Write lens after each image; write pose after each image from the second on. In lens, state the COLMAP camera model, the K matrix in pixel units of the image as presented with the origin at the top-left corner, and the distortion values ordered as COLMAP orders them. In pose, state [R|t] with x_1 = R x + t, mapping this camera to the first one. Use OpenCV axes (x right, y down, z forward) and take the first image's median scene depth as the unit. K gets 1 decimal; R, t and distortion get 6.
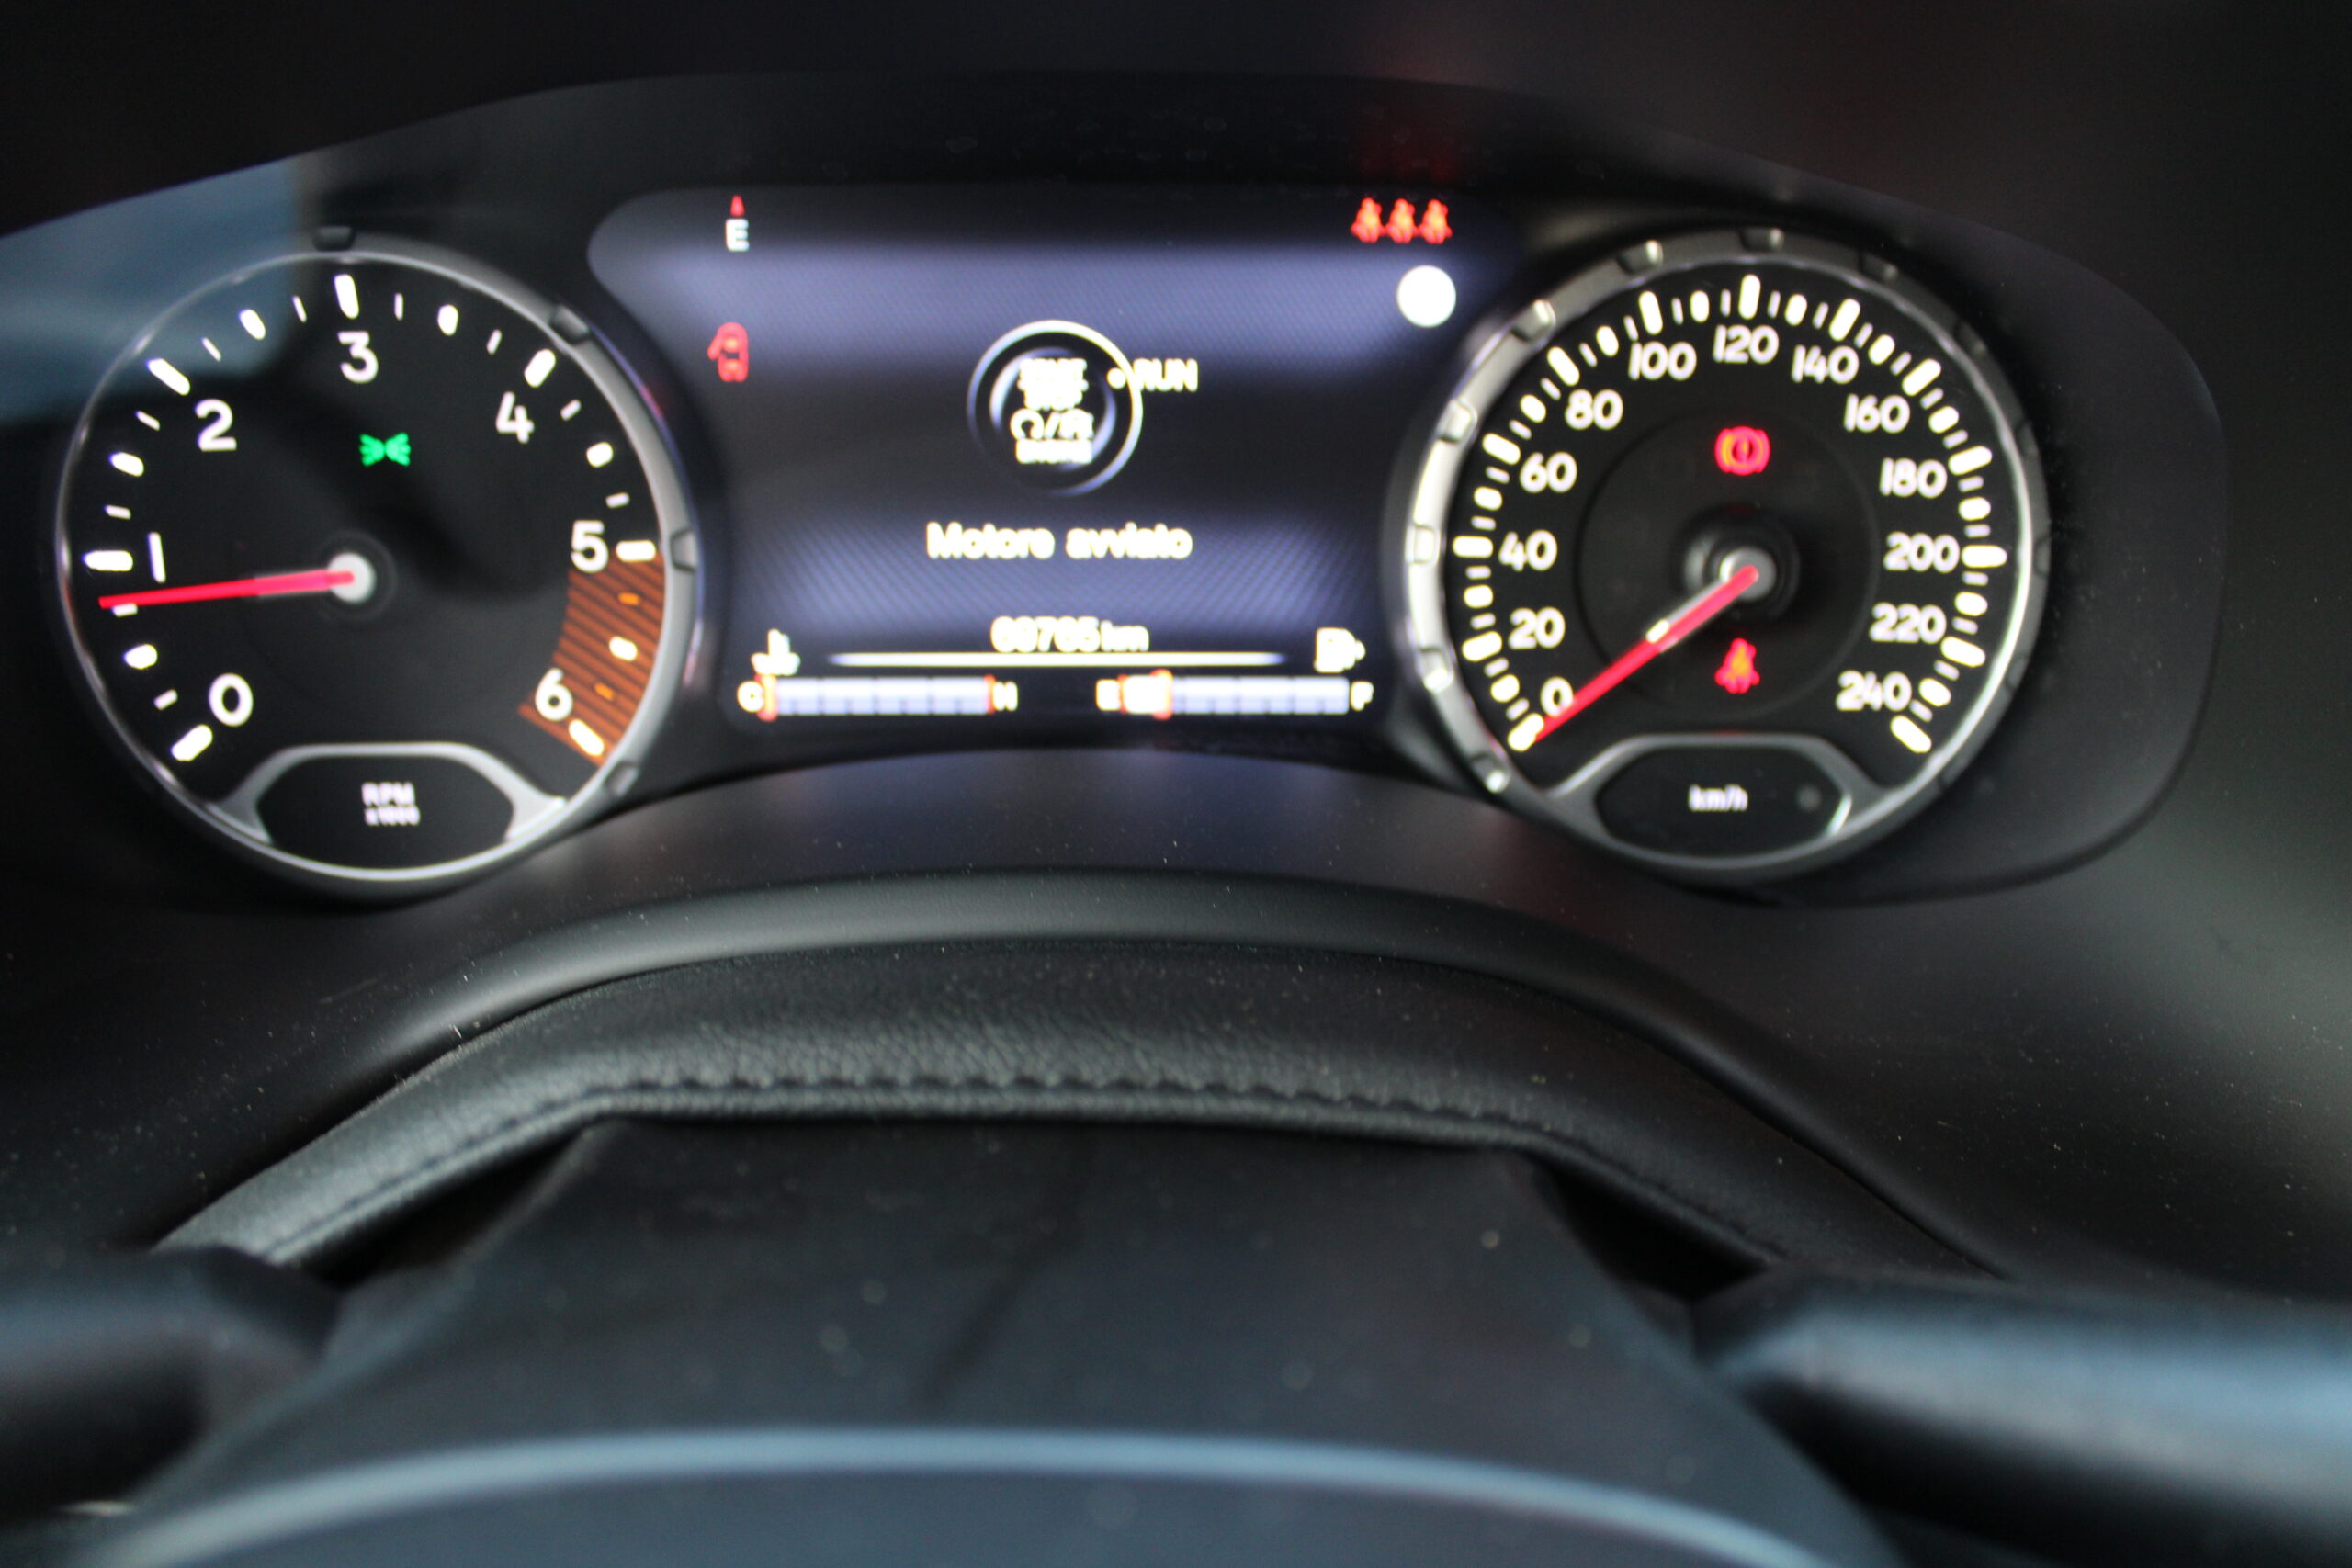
lens RADIAL K [[1915.8, 0, 1206.6], [0, 1915.8, 839.7], [0, 0, 1]] dist [-0.158515, 0.118666]
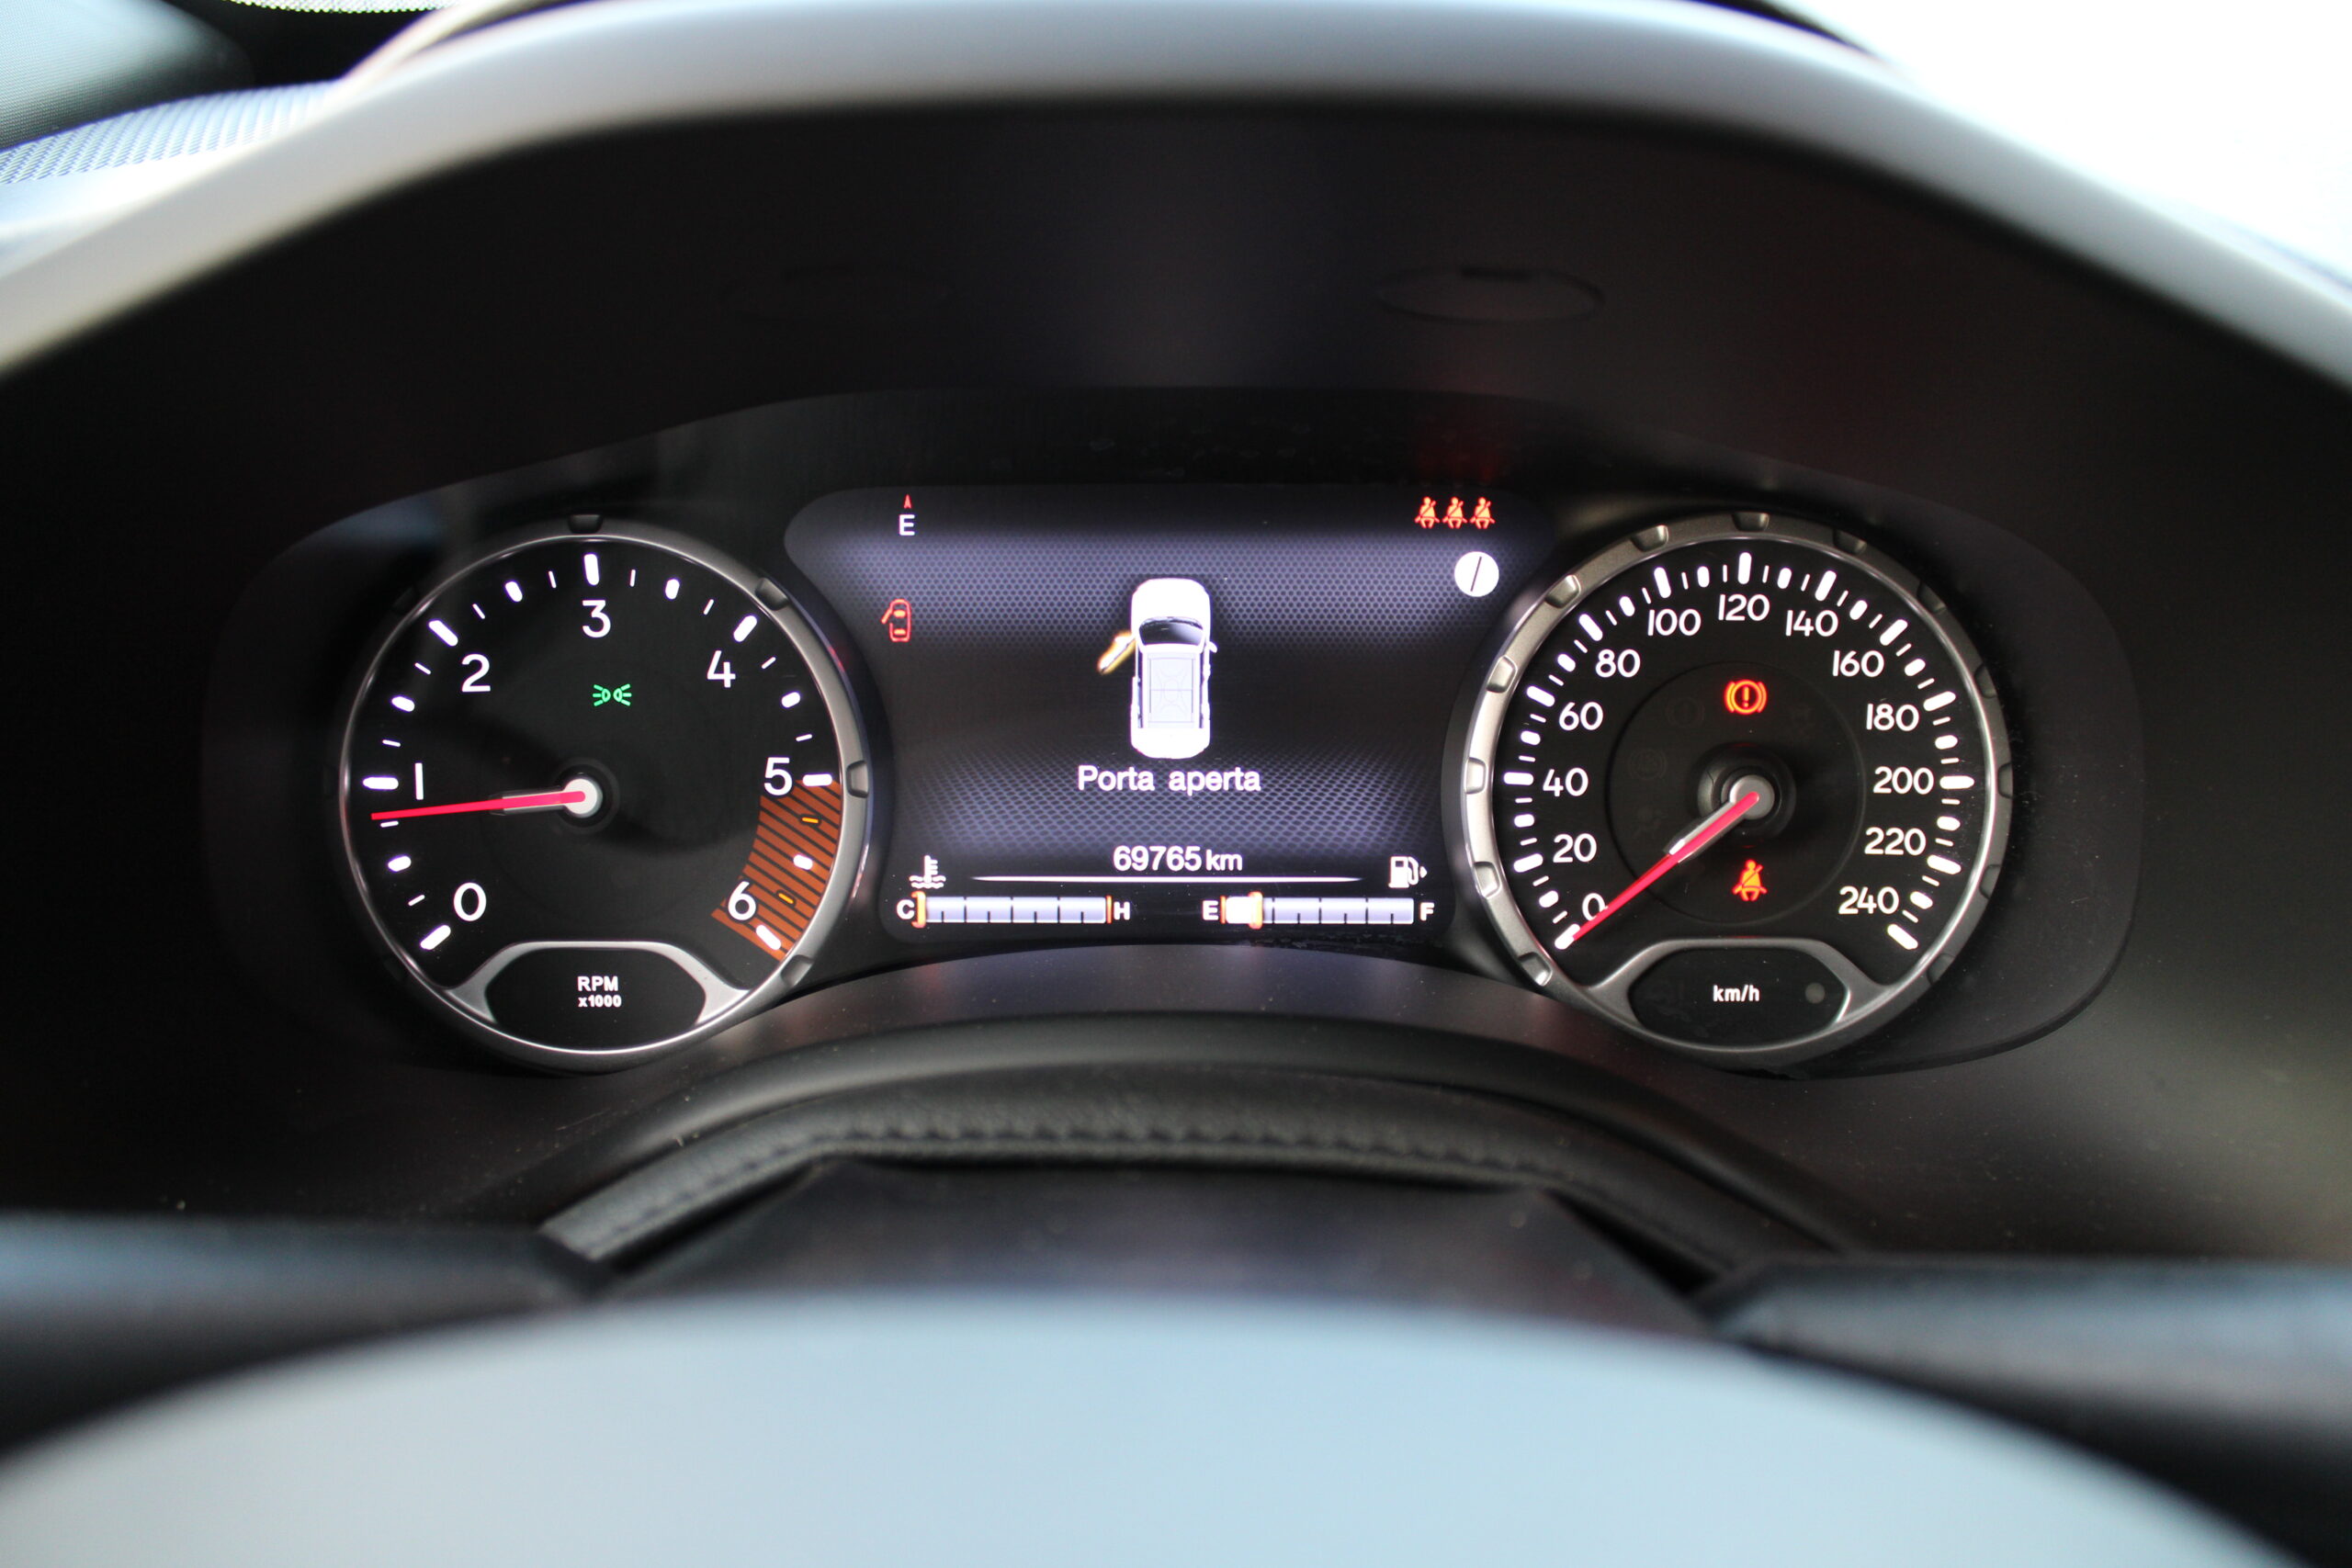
lens RADIAL K [[1915.8, 0, 1206.6], [0, 1915.8, 839.7], [0, 0, 1]] dist [-0.158515, 0.118666]
pose [[0.999149, -0.001696, -0.041219, -0.005422], [-0.005494, 0.984784, -0.173693, 0.092325], [0.040887, 0.173772, 0.983937, -0.173741]]
